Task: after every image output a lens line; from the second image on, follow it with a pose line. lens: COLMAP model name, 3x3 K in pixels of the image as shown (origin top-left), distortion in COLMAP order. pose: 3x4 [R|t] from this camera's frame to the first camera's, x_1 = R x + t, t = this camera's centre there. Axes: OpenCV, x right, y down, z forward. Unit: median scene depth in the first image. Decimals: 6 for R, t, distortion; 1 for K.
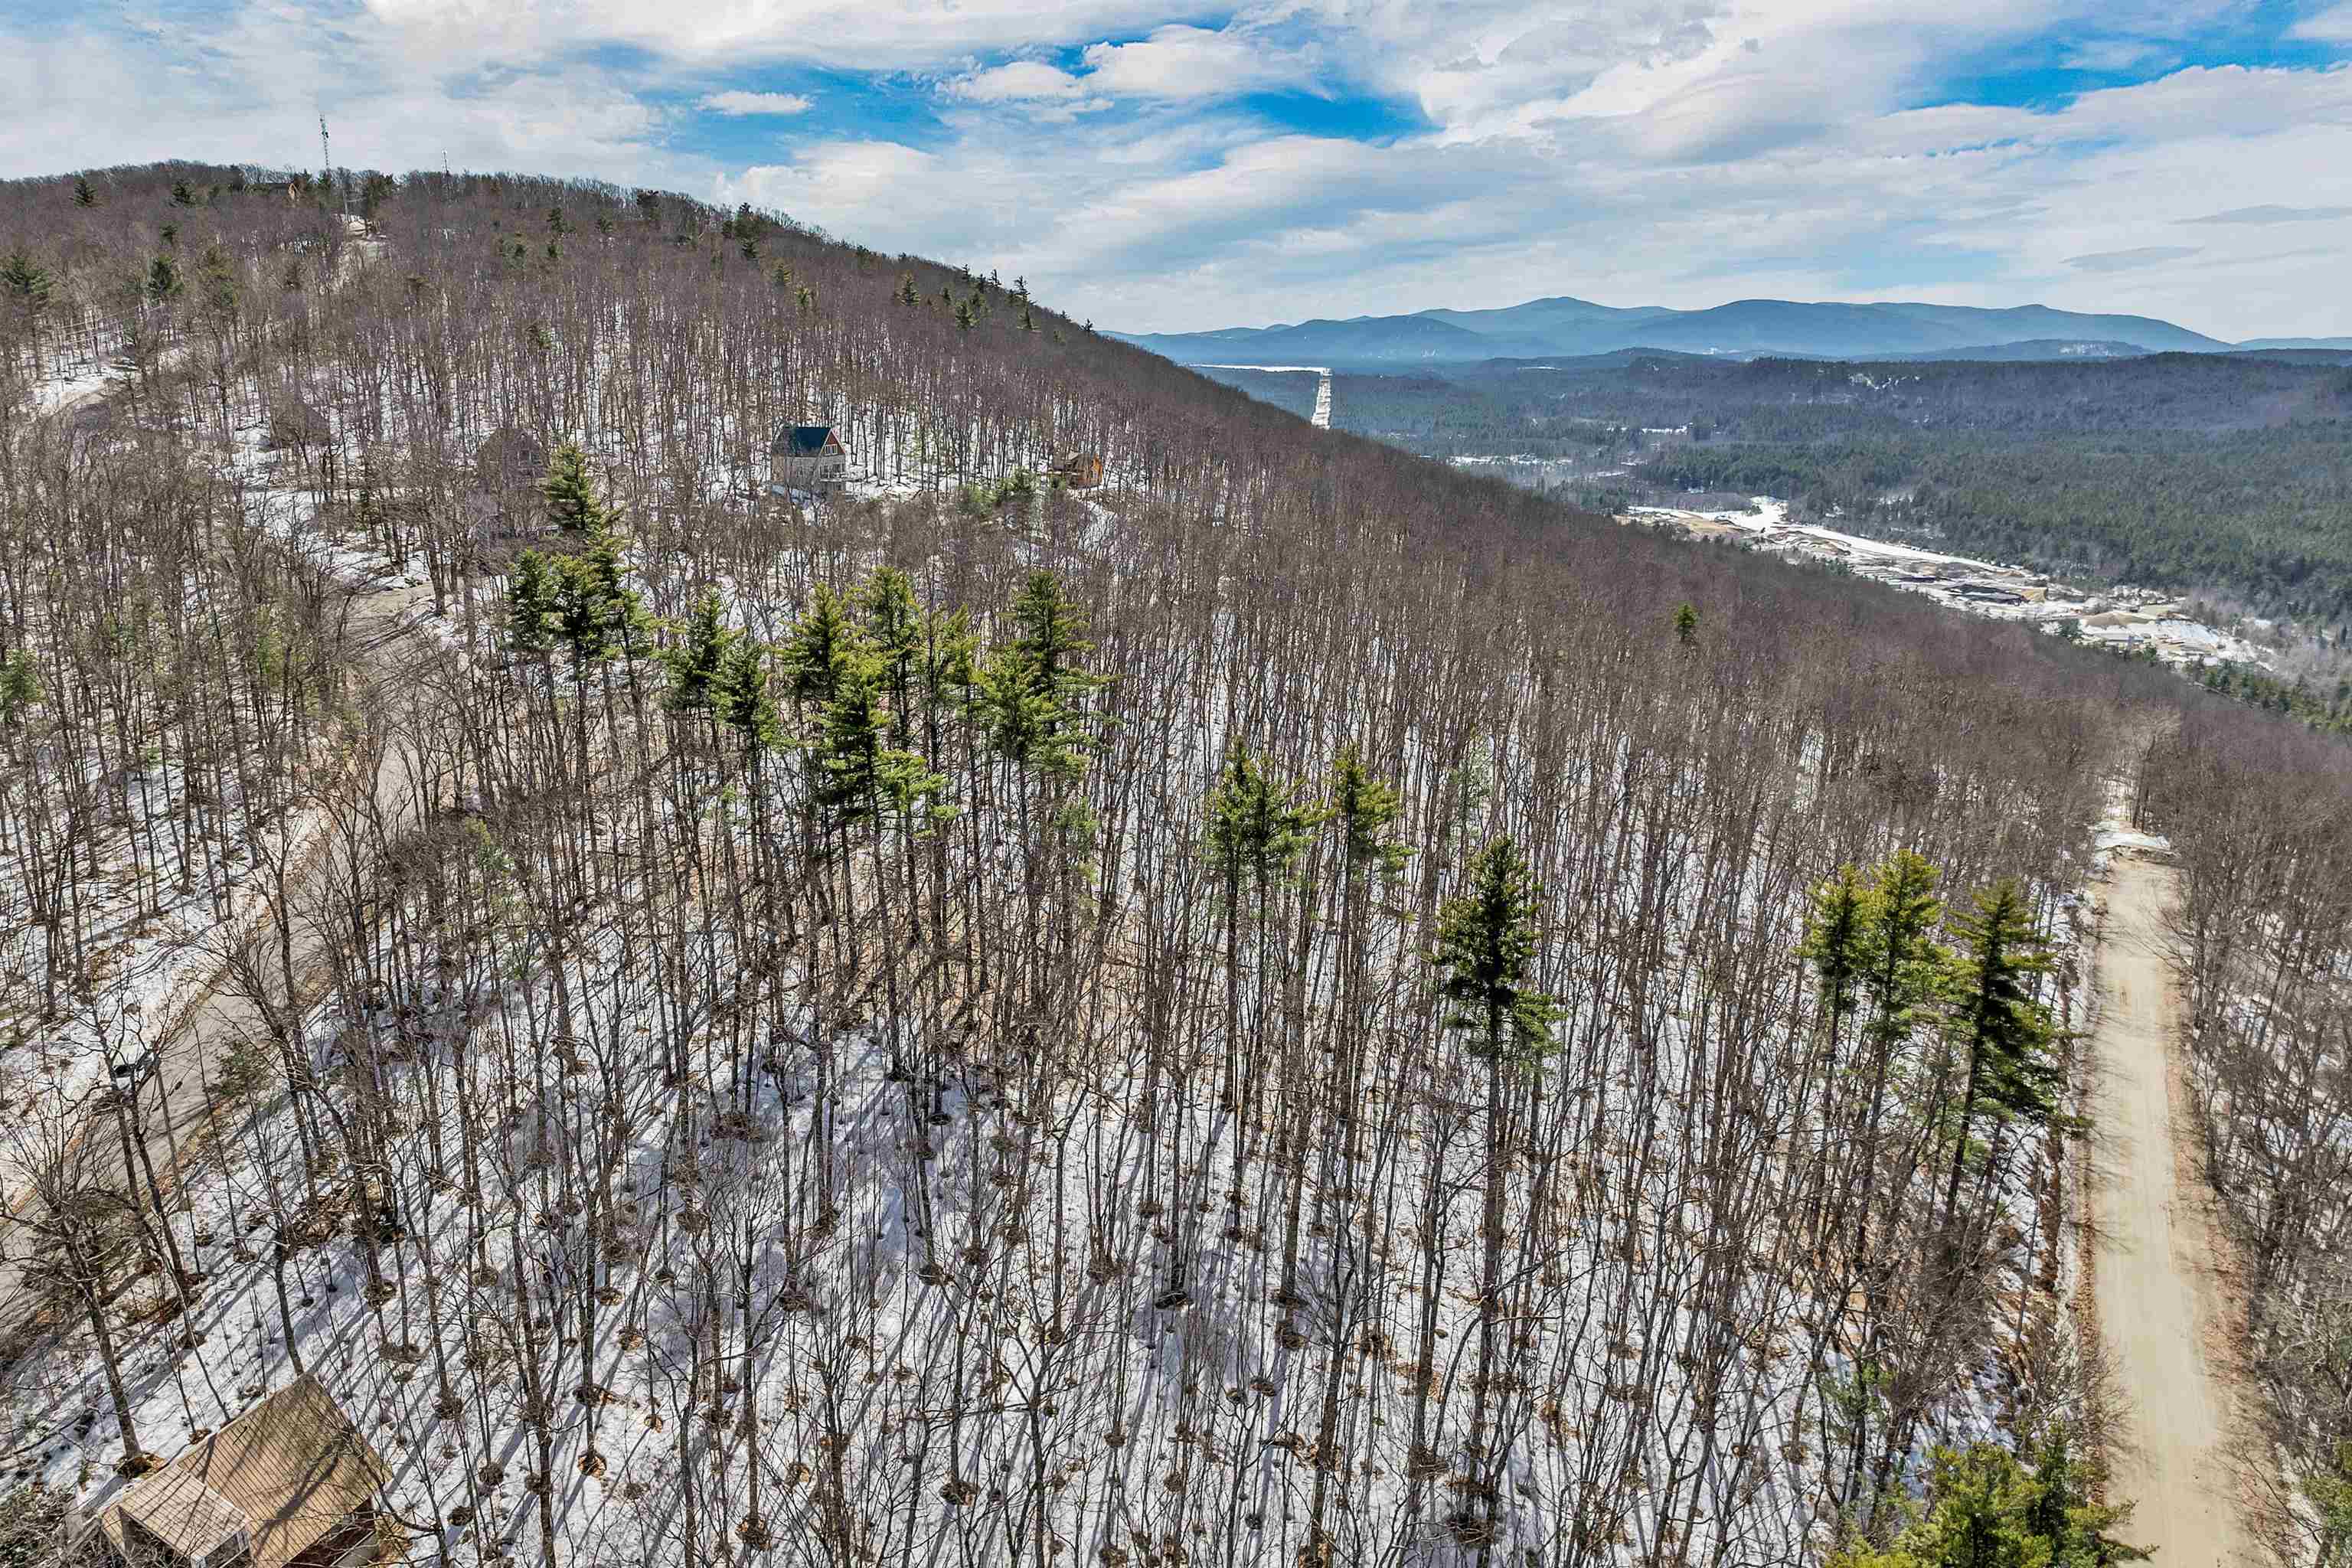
lens RADIAL K [[1695.3, 0, 1190.3], [0, 1695.3, 820.0], [0, 0, 1]] dist [-0.058291, 0.026532]
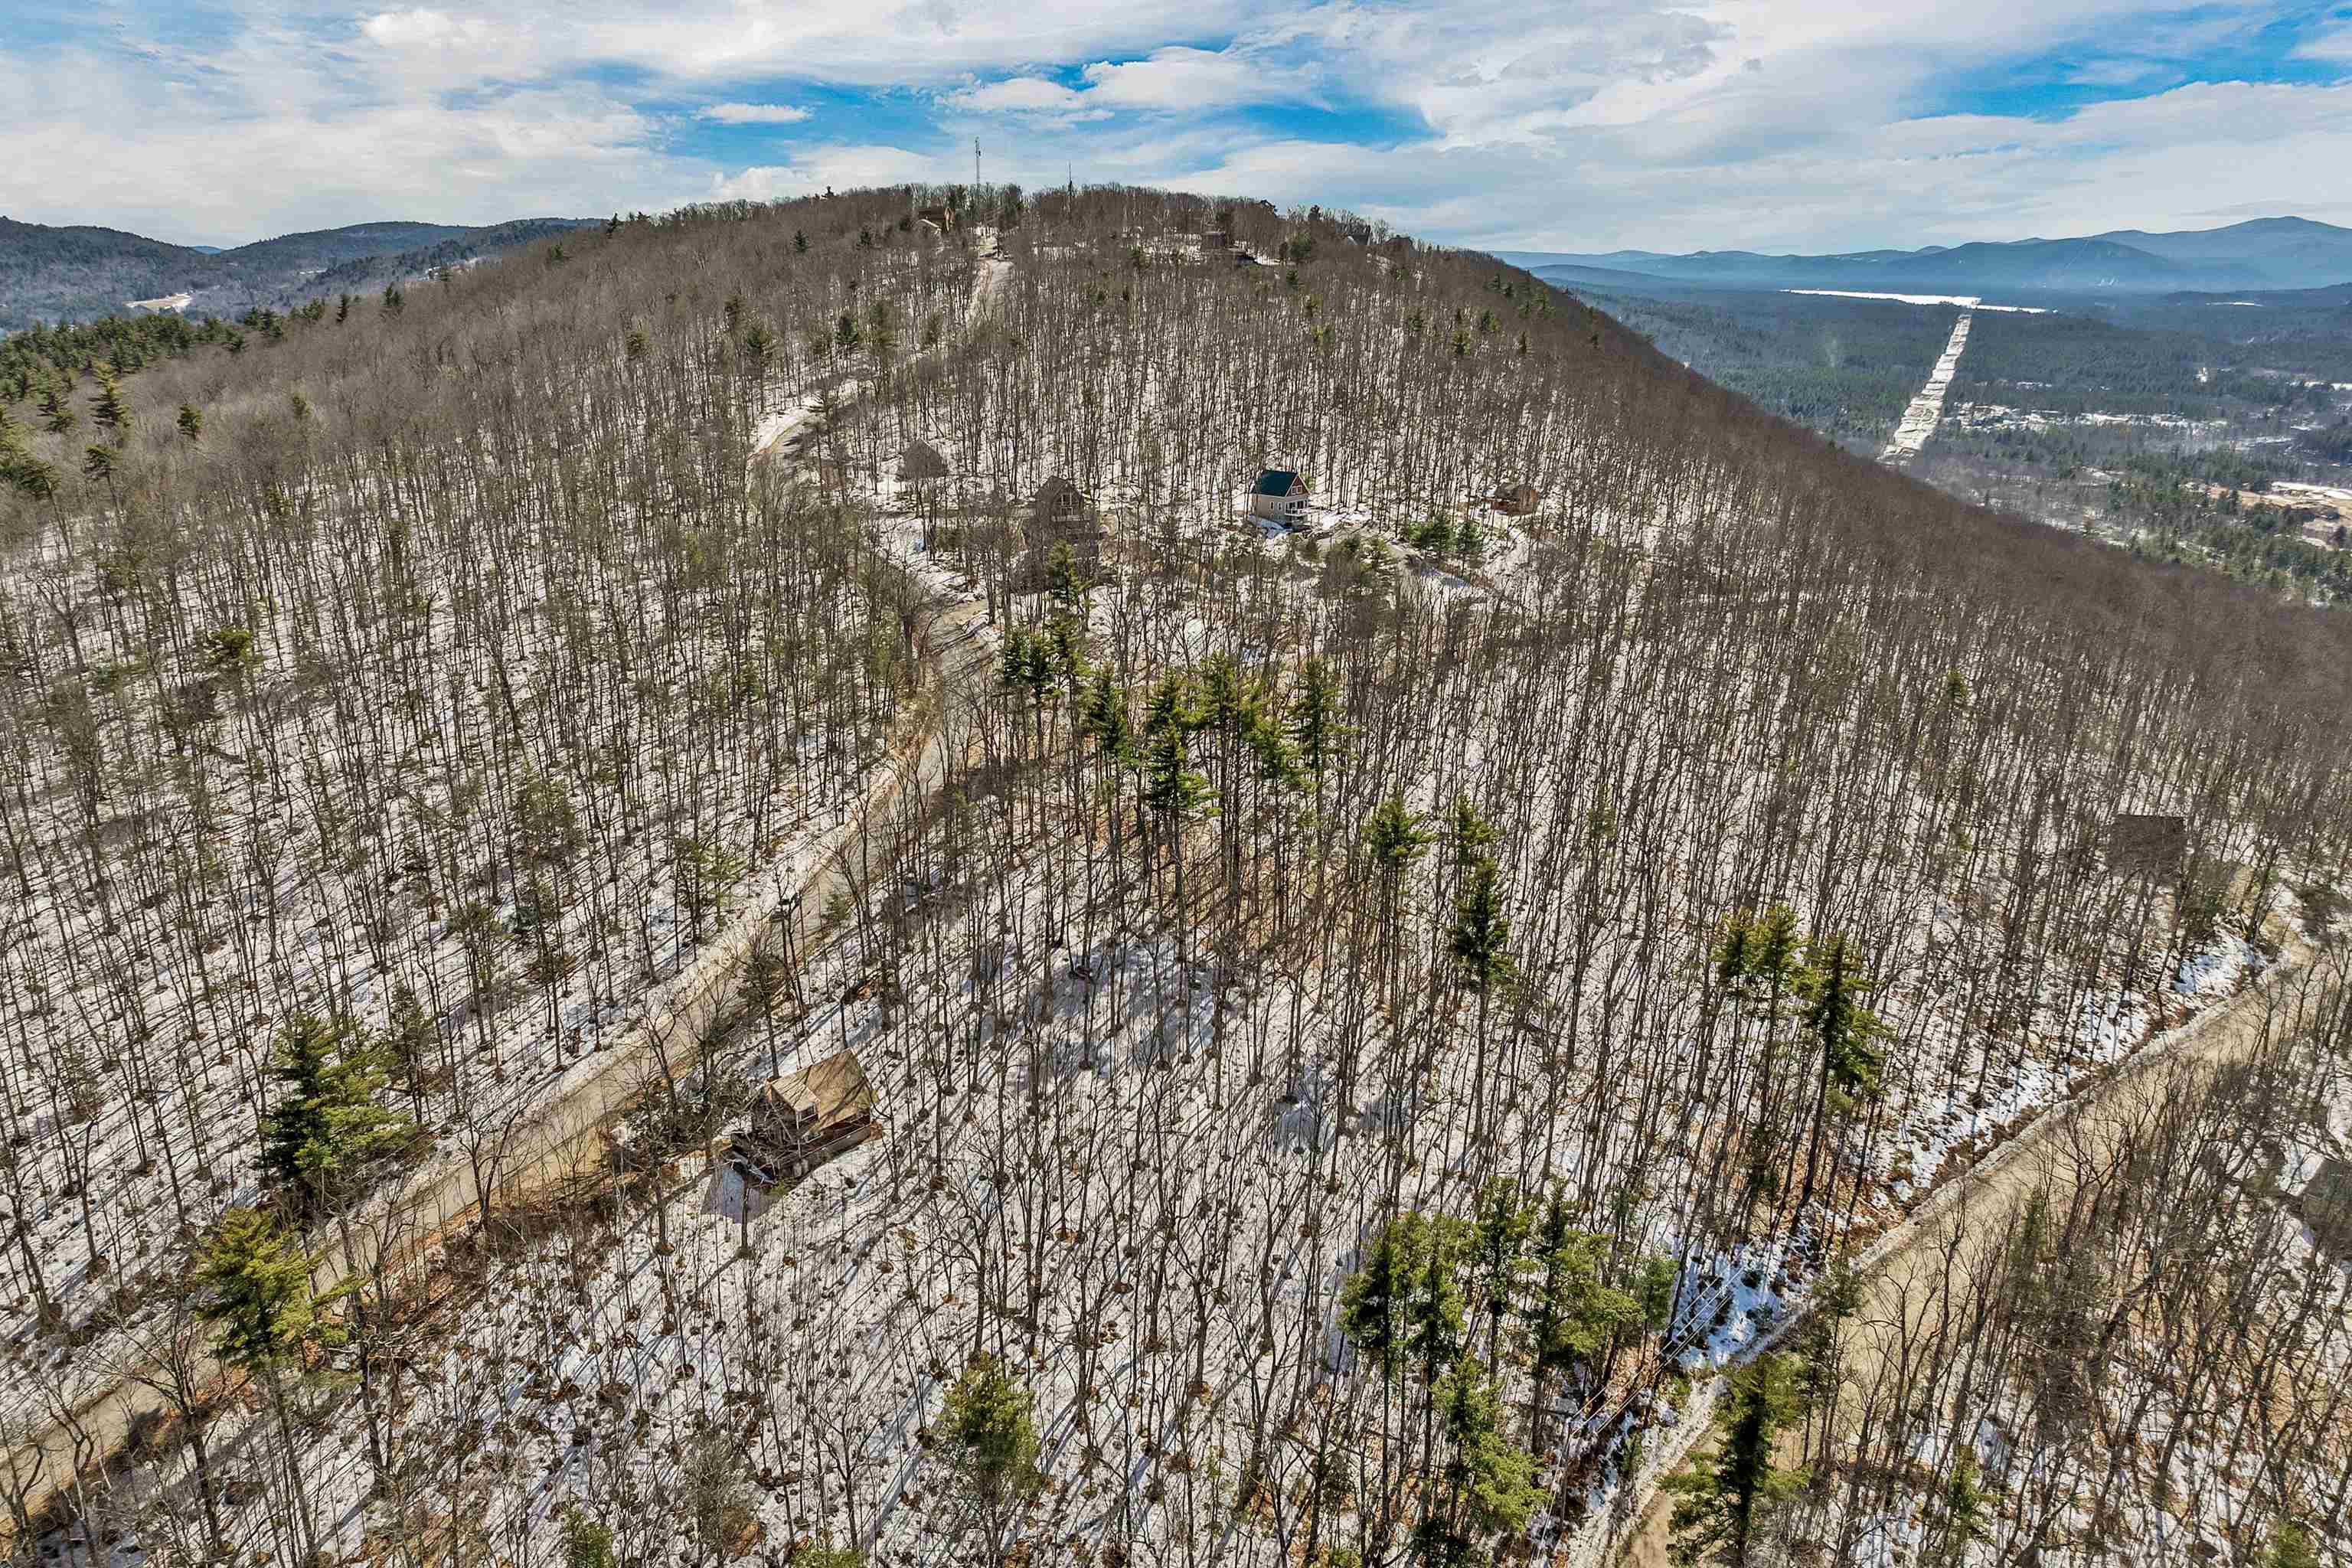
lens RADIAL K [[1695.3, 0, 1190.3], [0, 1695.3, 820.0], [0, 0, 1]] dist [-0.058291, 0.026532]
pose [[0.940169, 0.108317, -0.323031, 0.341907], [-0.093864, 0.993773, 0.060040, -0.085271], [0.327523, -0.026127, 0.944482, -0.561223]]
